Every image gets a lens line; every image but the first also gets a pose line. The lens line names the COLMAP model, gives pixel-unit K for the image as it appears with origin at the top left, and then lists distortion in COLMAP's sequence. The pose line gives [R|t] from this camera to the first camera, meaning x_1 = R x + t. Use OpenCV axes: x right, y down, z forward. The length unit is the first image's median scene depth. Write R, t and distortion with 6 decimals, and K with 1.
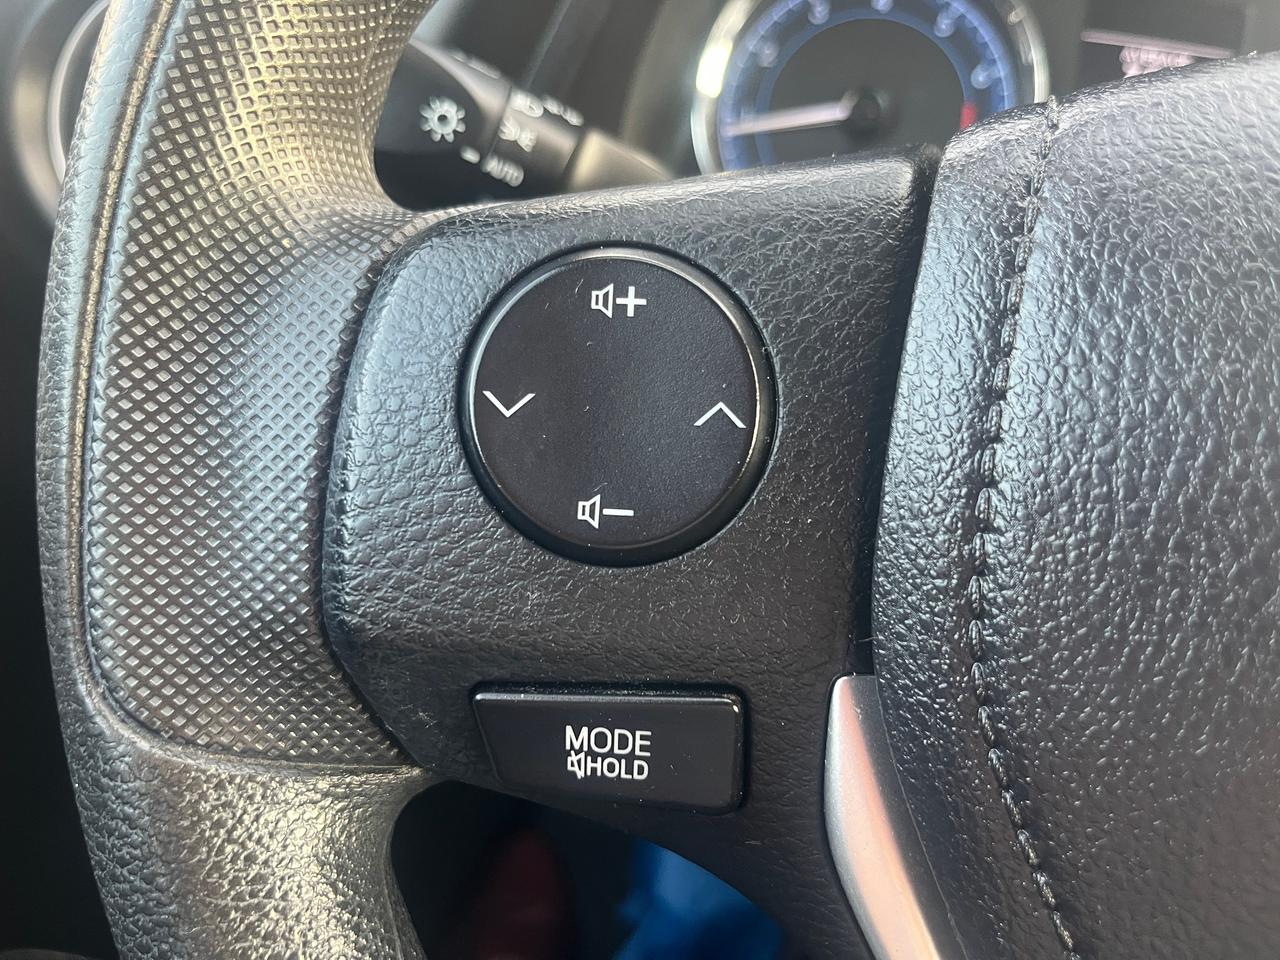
lens RADIAL K [[1111.4, 0, 640.0], [0, 1111.4, 480.0], [0, 0, 1]] dist [-0.000877, -0.001861]
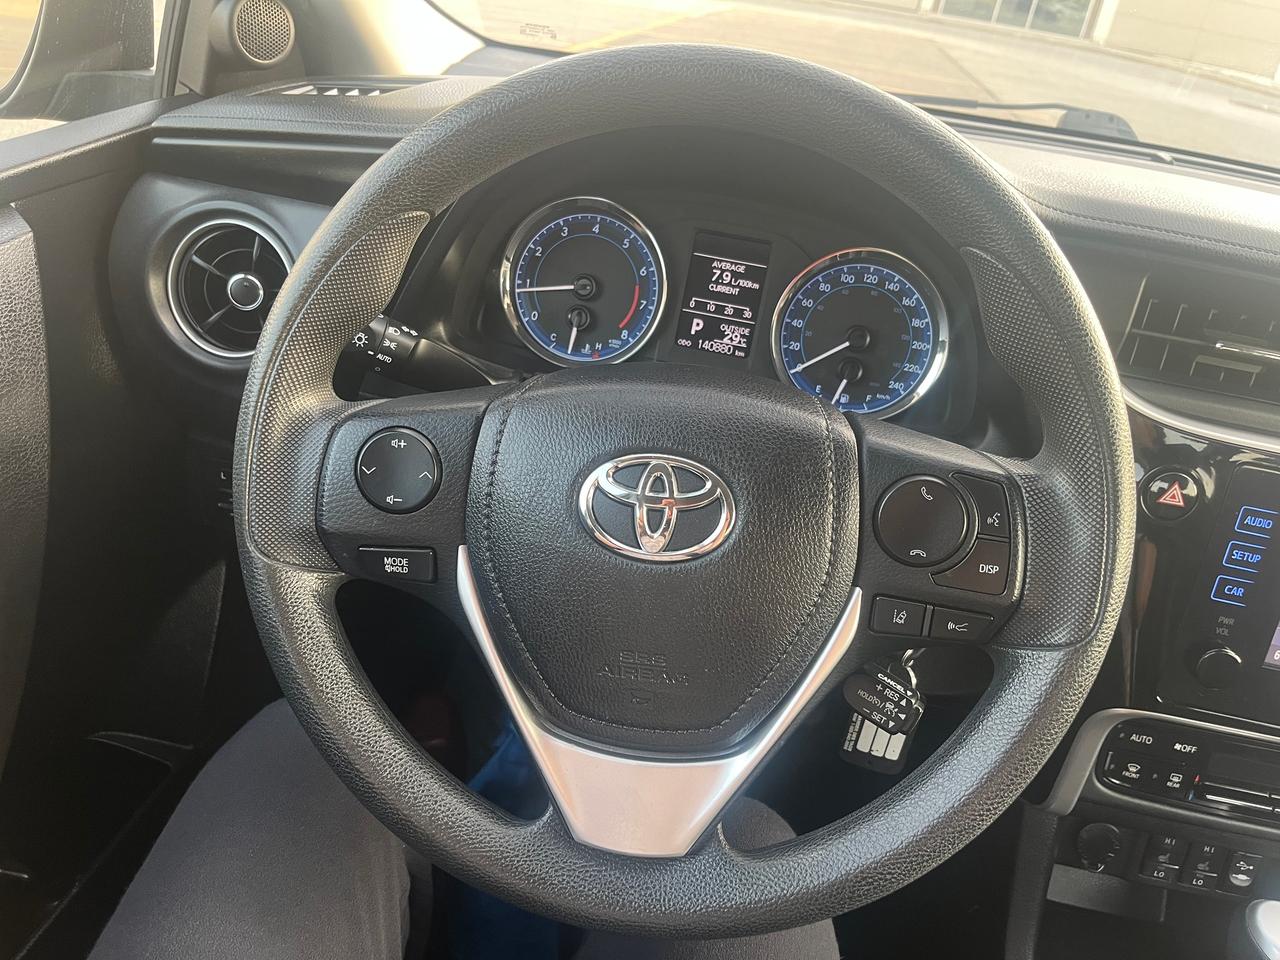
lens RADIAL K [[981.6, 0, 636.7], [0, 981.6, 488.9], [0, 0, 1]] dist [0.045368, -0.085891]
pose [[0.997304, 0.026047, 0.068609, 0.529164], [-0.029942, 0.997961, 0.056374, -0.209166], [-0.067001, -0.058276, 0.996050, -2.254107]]
